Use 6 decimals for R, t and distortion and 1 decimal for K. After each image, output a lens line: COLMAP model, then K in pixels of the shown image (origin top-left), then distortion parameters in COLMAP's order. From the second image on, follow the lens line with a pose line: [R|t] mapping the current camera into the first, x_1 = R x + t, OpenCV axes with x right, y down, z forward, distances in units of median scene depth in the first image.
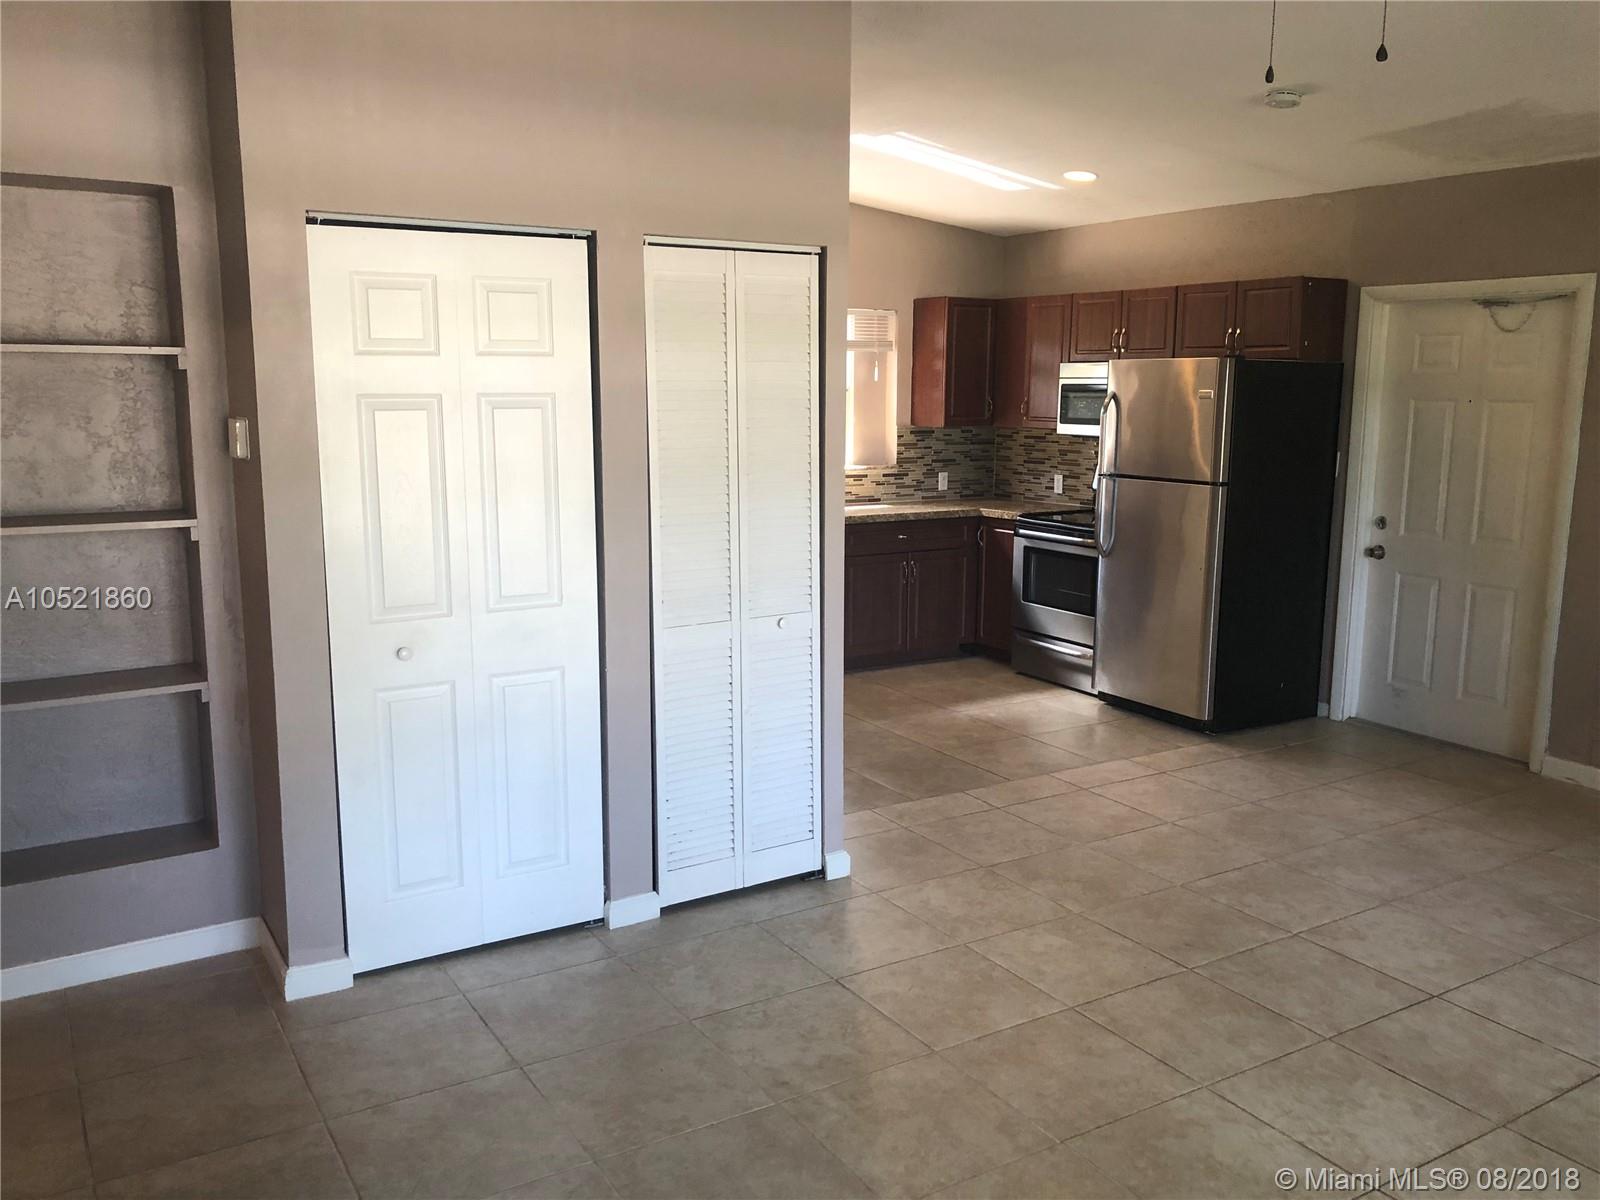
lens RADIAL K [[1319.2, 0, 800.0], [0, 1319.2, 600.0], [0, 0, 1]] dist [0.026464, -0.006663]
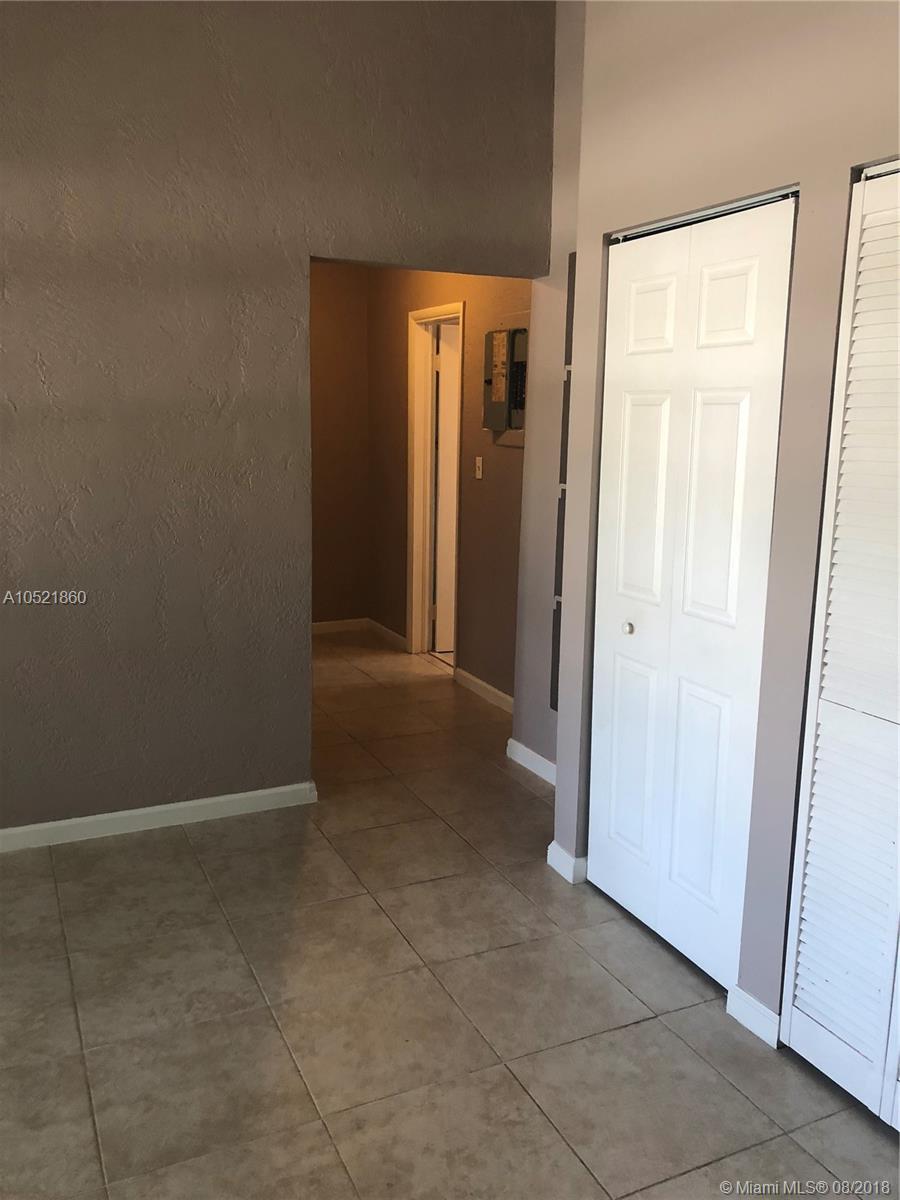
lens RADIAL K [[989.4, 0, 451.3], [0, 989.4, 591.8], [0, 0, 1]] dist [0.026464, -0.006663]
pose [[-0.109962, 0.175236, -0.978366, 0.718176], [-0.180727, 0.964402, 0.193047, -0.167062], [0.977367, 0.198045, -0.074378, 1.263654]]
